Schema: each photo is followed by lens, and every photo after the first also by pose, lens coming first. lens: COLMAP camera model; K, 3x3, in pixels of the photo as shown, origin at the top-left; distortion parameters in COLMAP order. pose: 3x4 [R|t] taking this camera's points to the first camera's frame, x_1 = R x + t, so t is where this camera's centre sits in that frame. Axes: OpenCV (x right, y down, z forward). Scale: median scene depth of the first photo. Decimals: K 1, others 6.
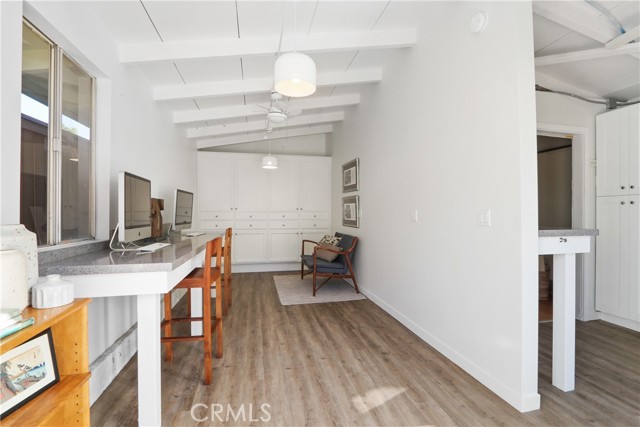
lens RADIAL K [[299.2, 0, 319.6], [0, 299.2, 213.6], [0, 0, 1]] dist [-0.021976, 0.005207]
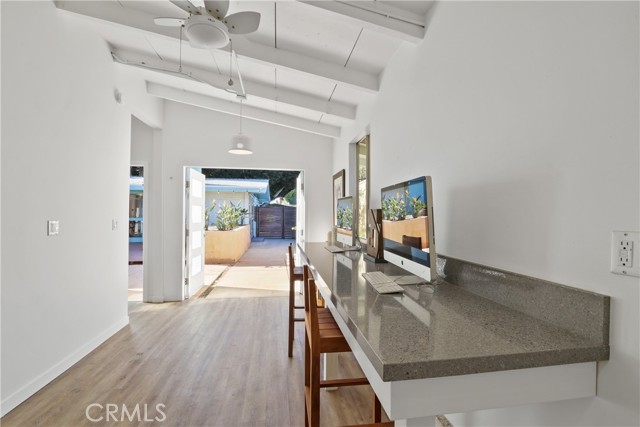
lens RADIAL K [[299.2, 0, 320.3], [0, 299.2, 214.2], [0, 0, 1]] dist [-0.021976, 0.005207]
pose [[-0.997583, -0.005980, 0.069225, -0.304103], [-0.005966, 0.999982, 0.000409, -0.023619], [-0.069226, -0.000005, -0.997601, 1.226916]]
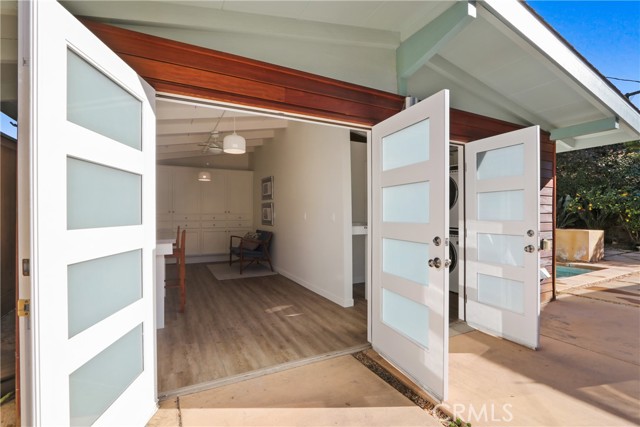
lens RADIAL K [[299.2, 0, 321.5], [0, 299.2, 216.7], [0, 0, 1]] dist [-0.021976, 0.005207]
pose [[0.965133, -0.004536, 0.261720, -0.019272], [0.003521, 0.999984, 0.004347, 0.000778], [-0.261736, -0.003273, 0.965134, -0.455097]]
